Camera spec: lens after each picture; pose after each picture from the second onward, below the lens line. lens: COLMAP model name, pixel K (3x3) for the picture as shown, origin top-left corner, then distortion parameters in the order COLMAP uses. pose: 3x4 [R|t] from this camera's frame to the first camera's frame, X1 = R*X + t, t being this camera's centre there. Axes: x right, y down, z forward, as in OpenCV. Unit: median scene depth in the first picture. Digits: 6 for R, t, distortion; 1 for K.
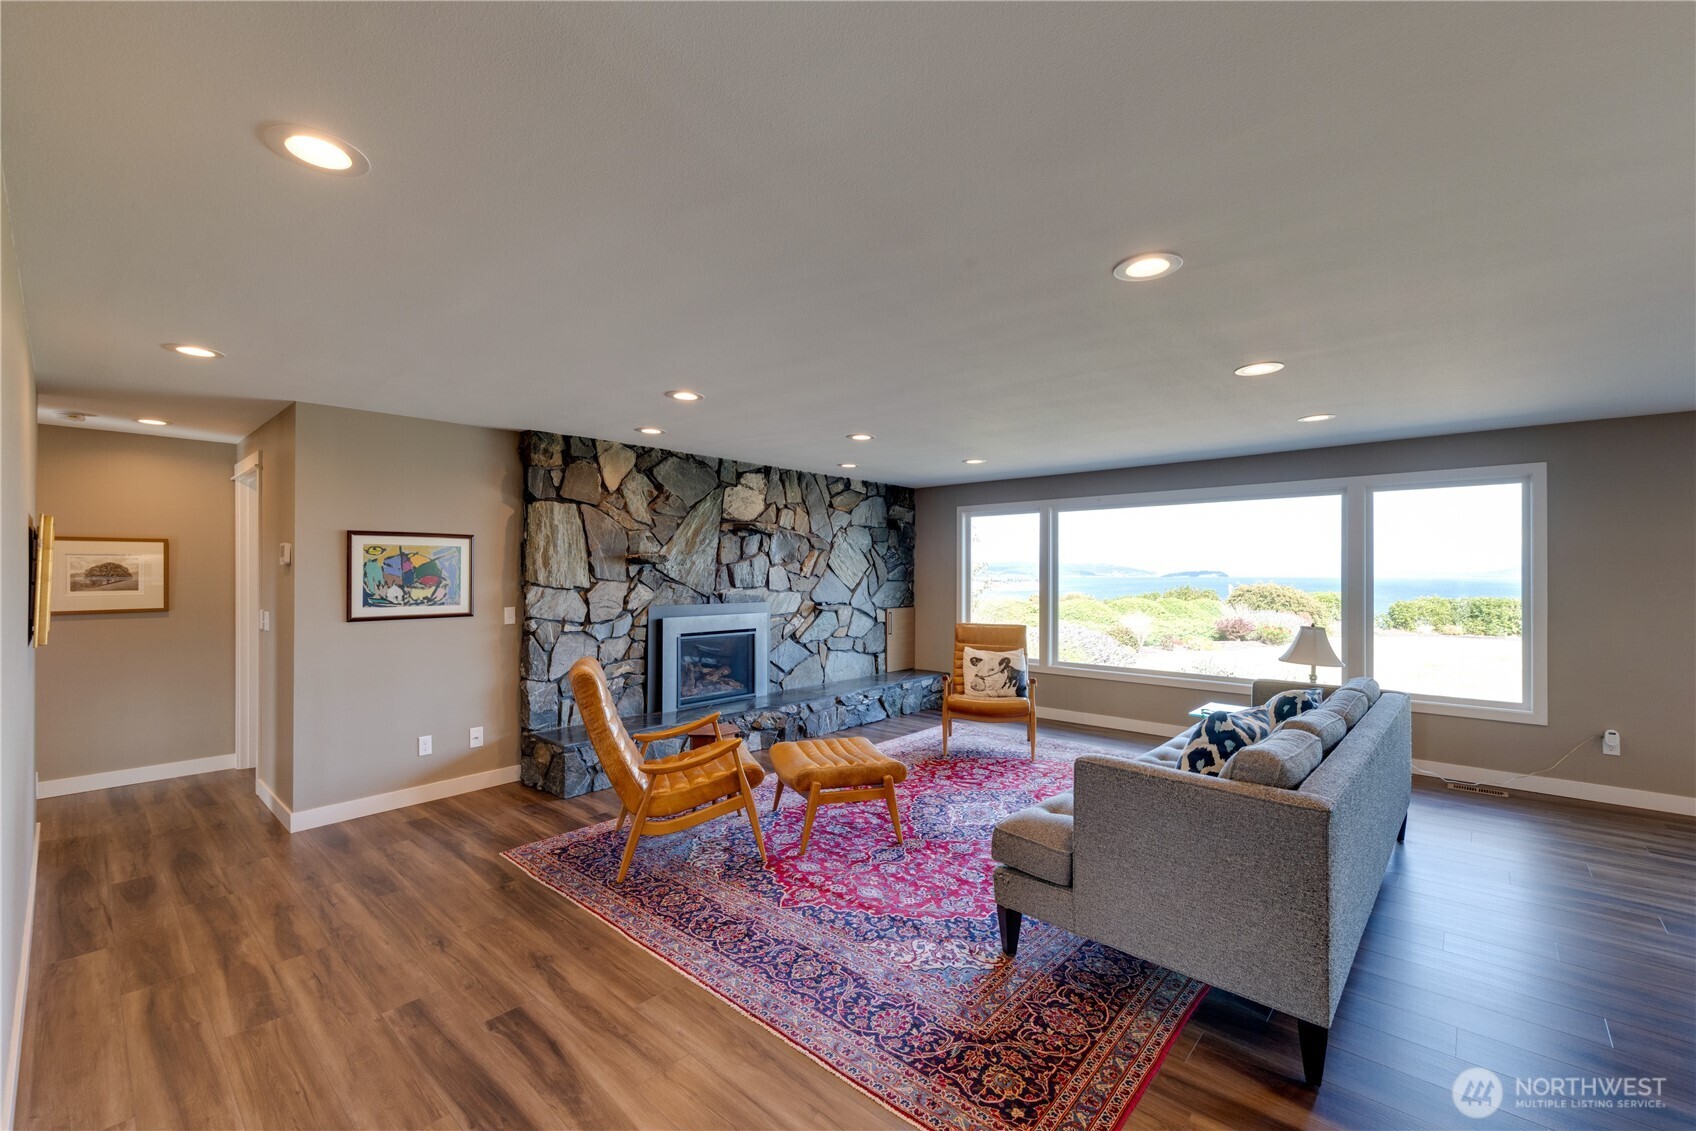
lens RADIAL K [[702.8, 0, 837.5], [0, 702.8, 567.6], [0, 0, 1]] dist [0.004582, 0.000436]
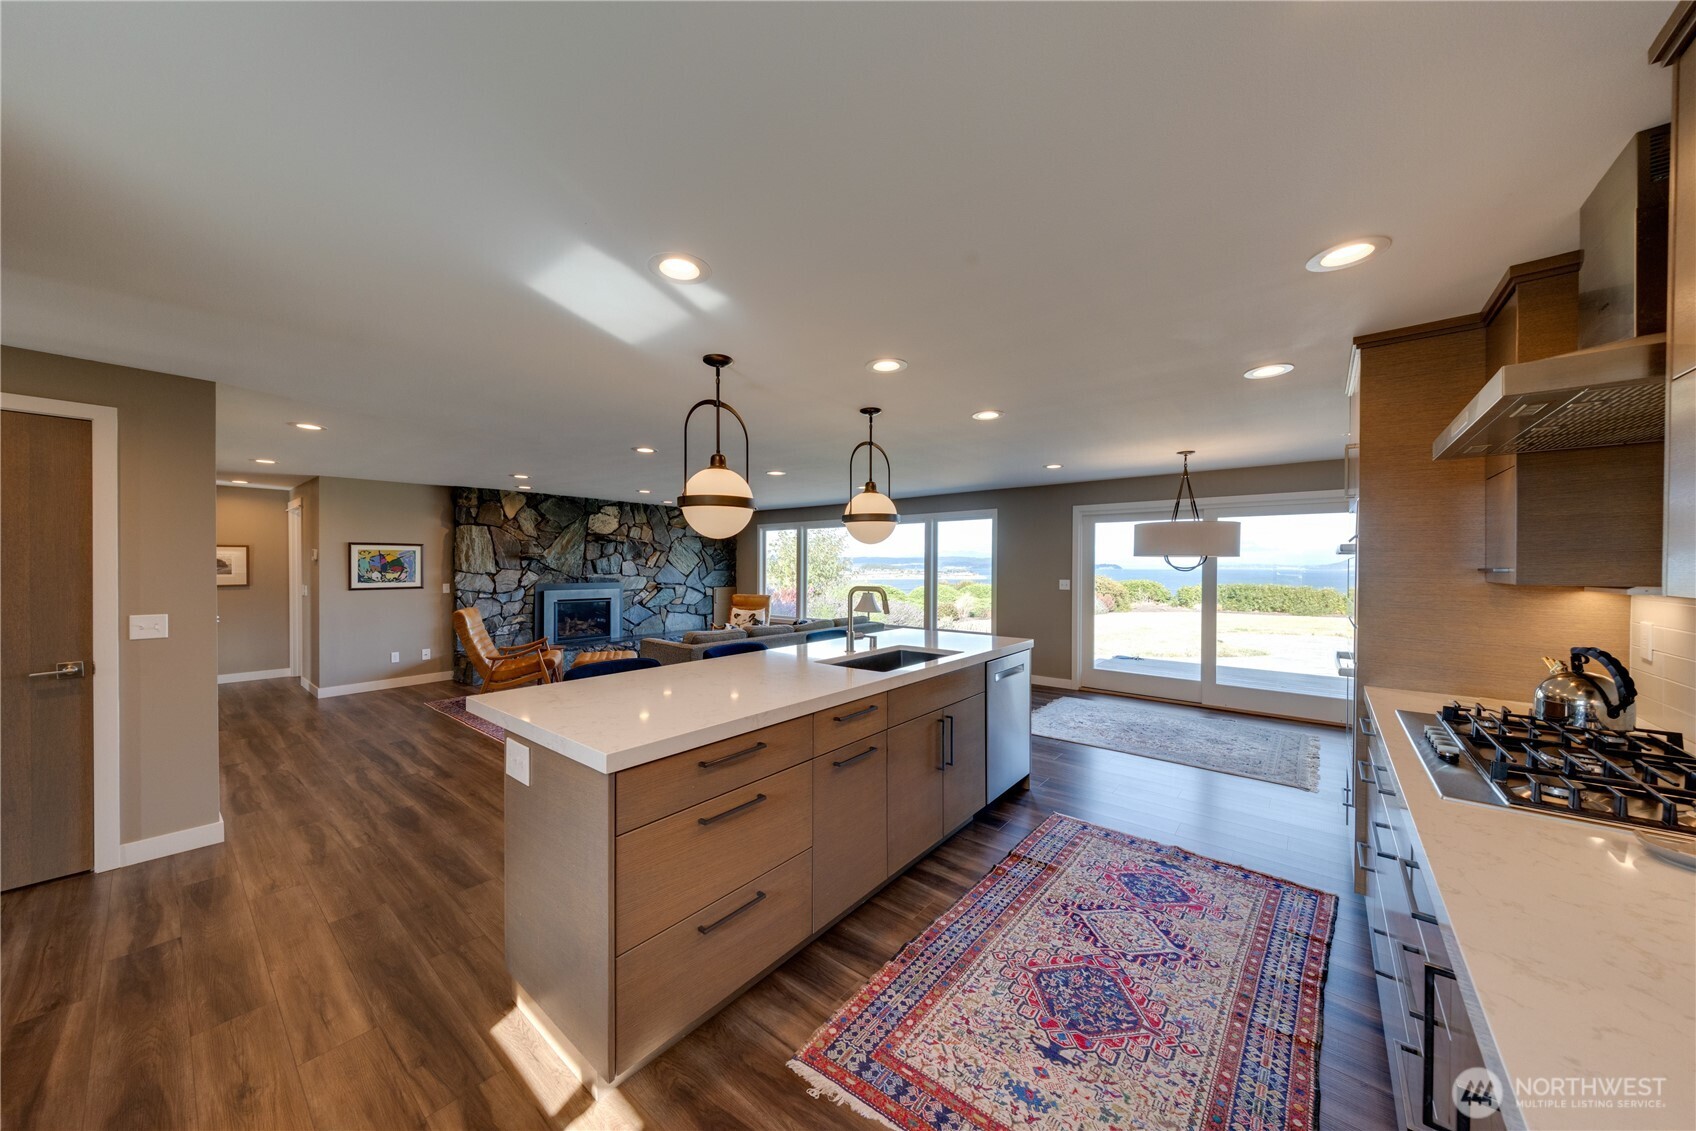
lens RADIAL K [[578.4, 0, 850.0], [0, 578.4, 566.7], [0, 0, 1]] dist [-0.000959, -0.000230]
pose [[0.998455, 0.001143, 0.055560, 0.395792], [-0.001696, 0.999950, 0.009903, -0.003417], [-0.055546, -0.009982, 0.998406, -0.440880]]
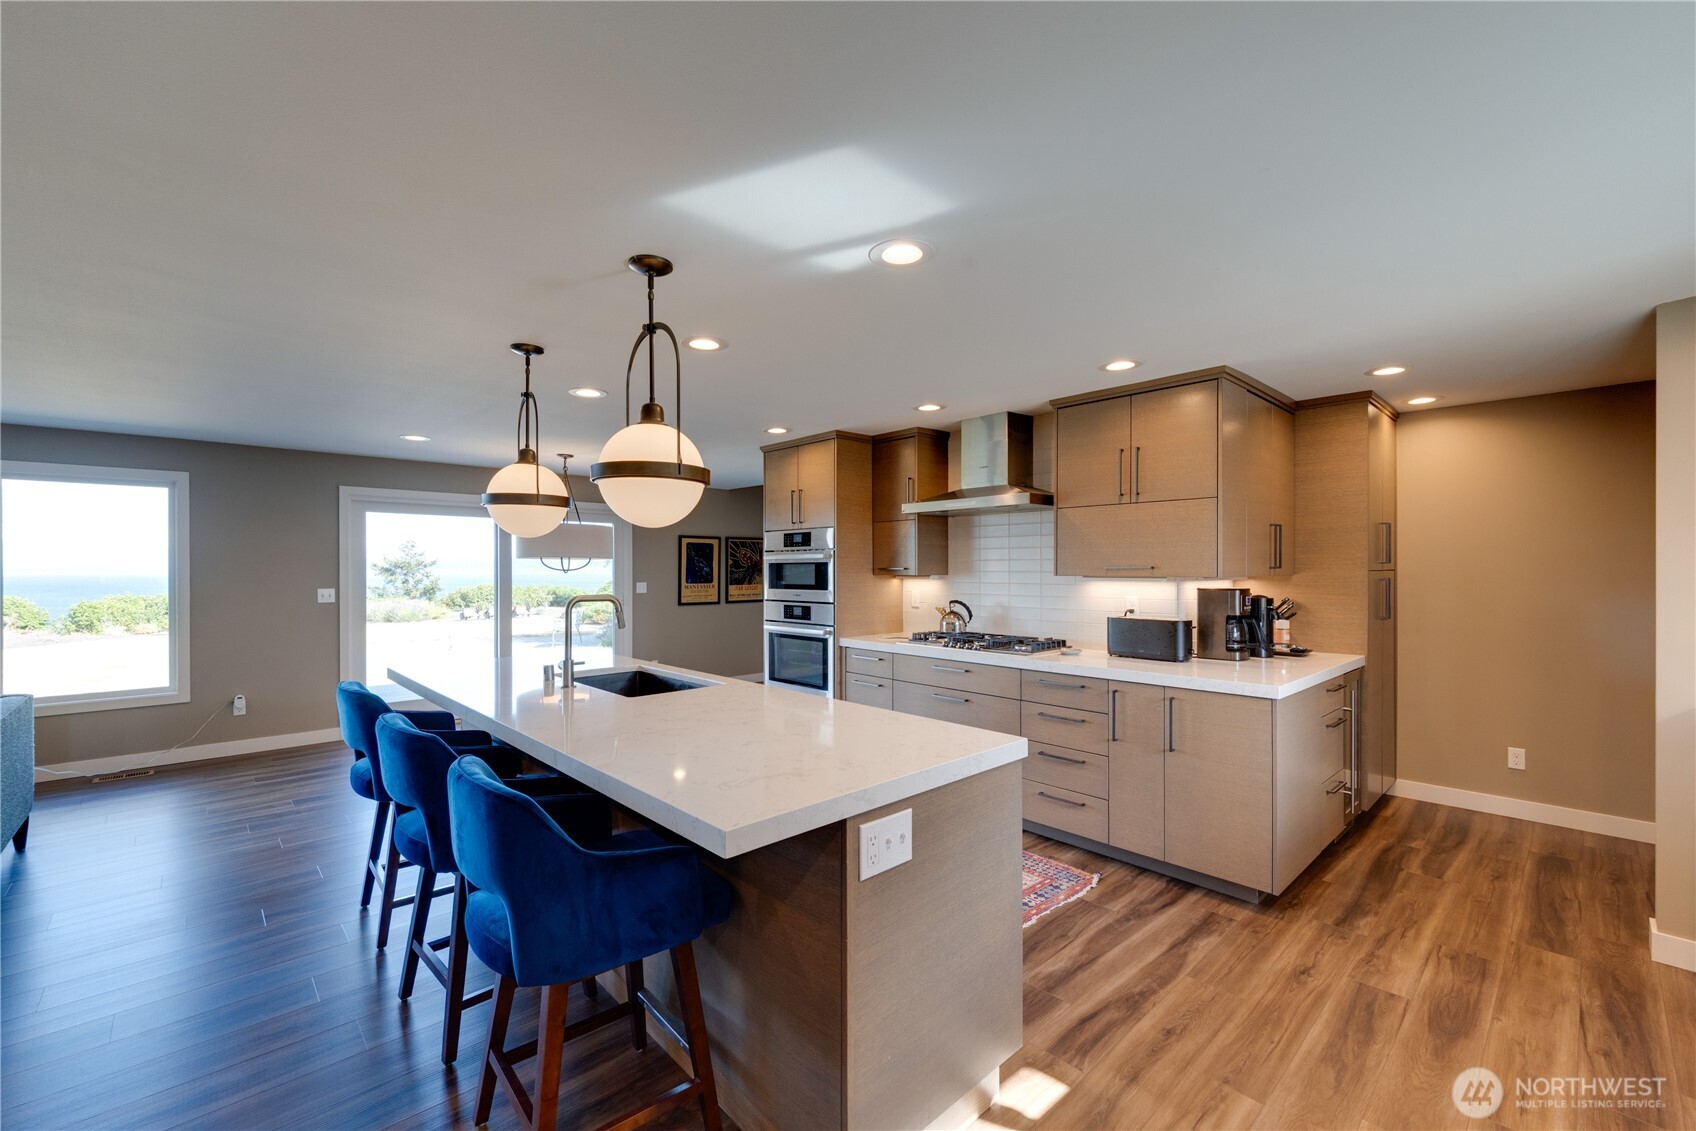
lens RADIAL K [[702.8, 0, 848.4], [0, 702.8, 570.2], [0, 0, 1]] dist [0.004582, 0.000436]
pose [[0.079226, -0.006553, 0.996835, -0.041370], [-0.002922, 0.999973, 0.006806, -0.001267], [-0.996852, -0.003452, 0.079205, -0.122032]]
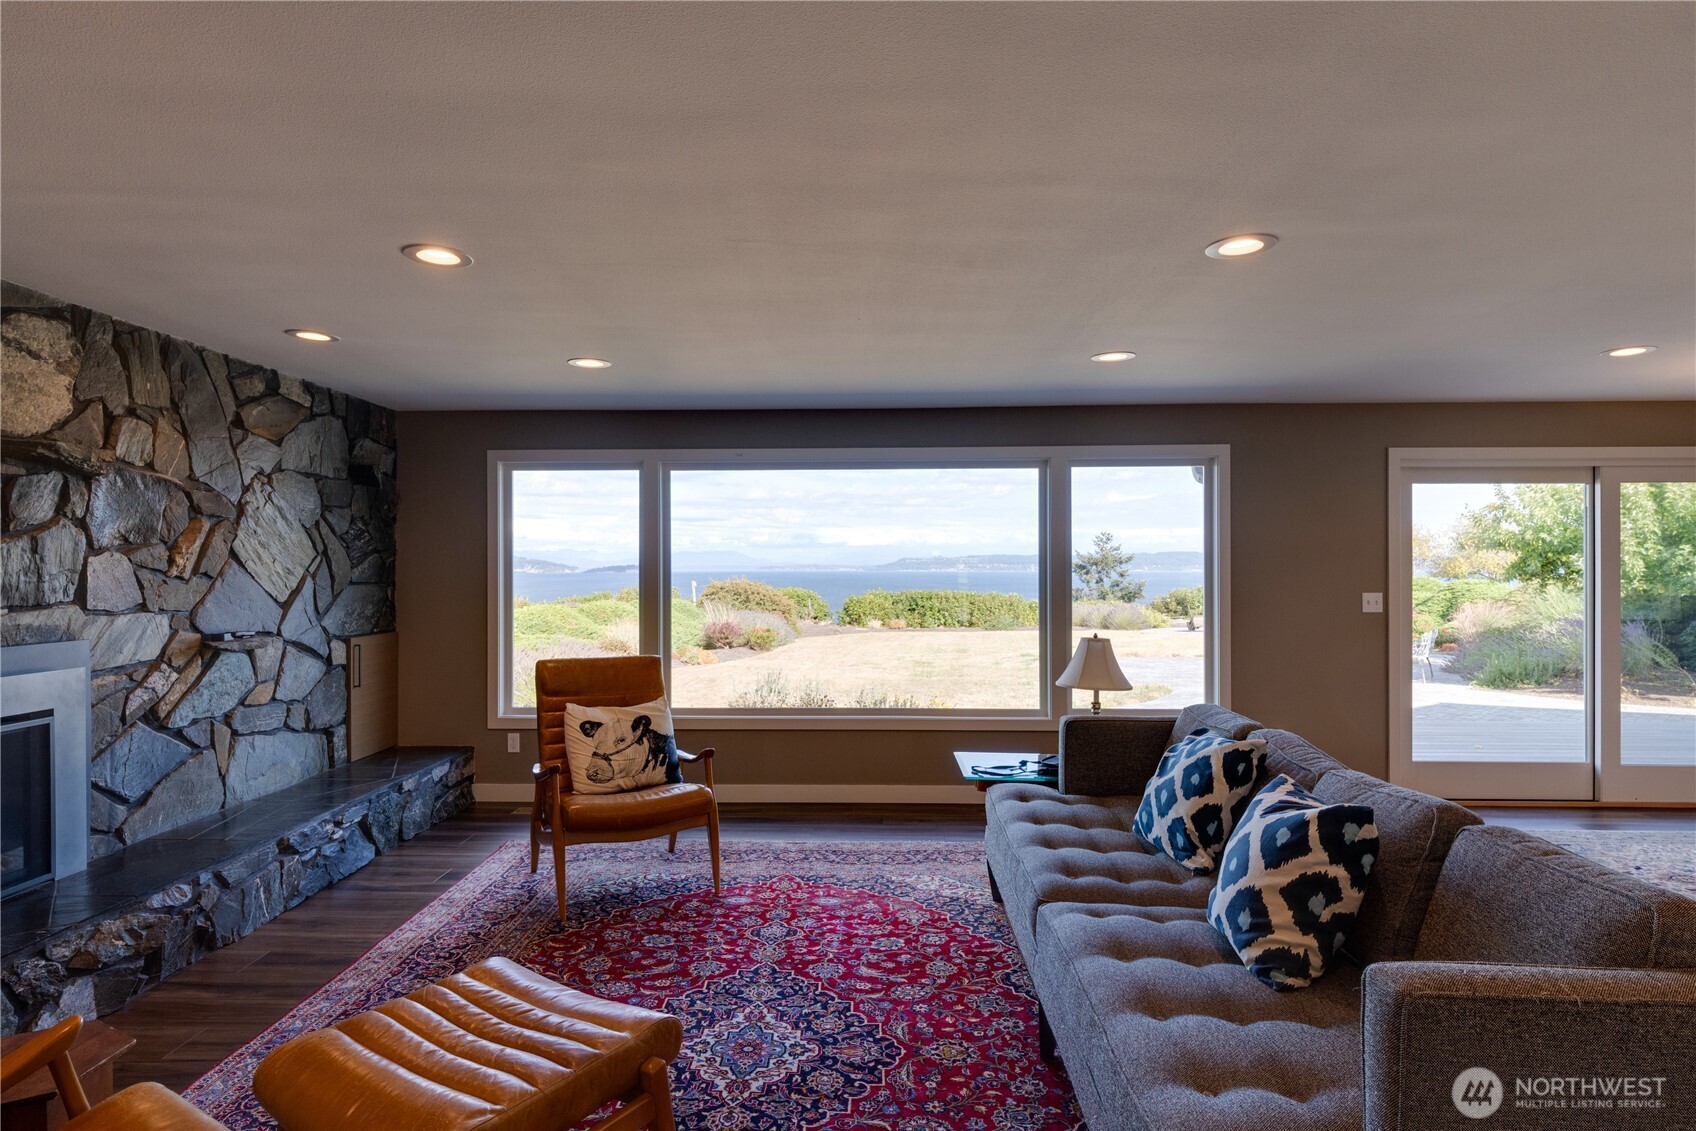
lens RADIAL K [[917.1, 0, 848.8], [0, 917.1, 568.4], [0, 0, 1]] dist [0.001548, -0.004423]
pose [[0.754878, -0.004060, 0.655852, -0.120173], [-0.001190, 0.999971, 0.007559, 0.002586], [-0.655864, -0.006486, 0.754852, 0.326962]]
